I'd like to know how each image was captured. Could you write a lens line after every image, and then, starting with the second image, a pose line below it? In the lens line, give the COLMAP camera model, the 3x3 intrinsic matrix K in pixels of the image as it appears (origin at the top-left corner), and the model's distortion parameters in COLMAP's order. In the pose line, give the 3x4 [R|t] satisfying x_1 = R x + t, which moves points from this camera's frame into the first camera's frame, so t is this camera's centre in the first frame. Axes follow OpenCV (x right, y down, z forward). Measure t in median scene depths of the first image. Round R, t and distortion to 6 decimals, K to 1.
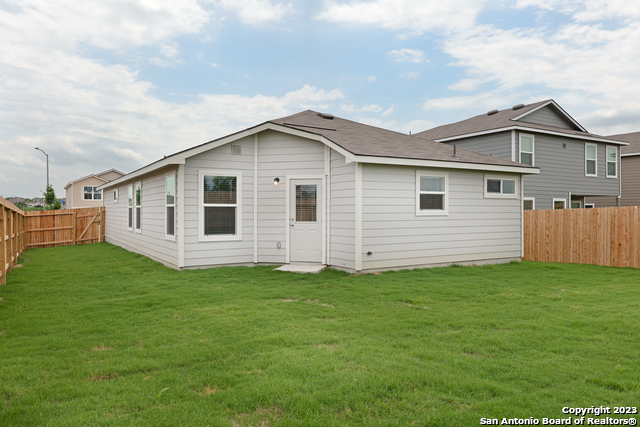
lens RADIAL K [[463.5, 0, 320.0], [0, 463.5, 213.5], [0, 0, 1]] dist [-0.003538, 0.000248]
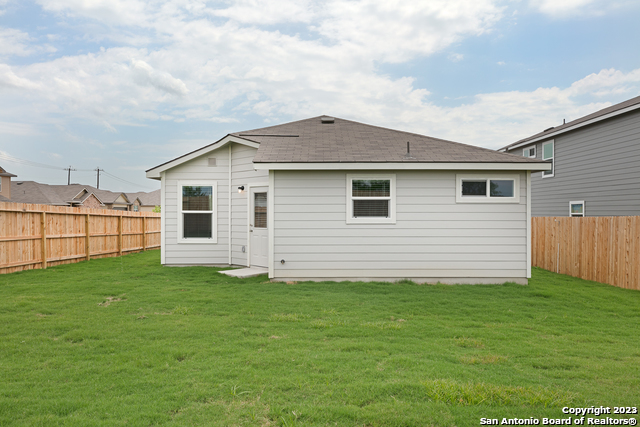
lens RADIAL K [[463.5, 0, 320.0], [0, 463.5, 213.5], [0, 0, 1]] dist [-0.003538, 0.000248]
pose [[0.858824, 0.003579, -0.512258, 0.611544], [-0.003969, 0.999992, 0.000333, -0.014947], [0.512255, 0.001747, 0.858831, 0.176653]]
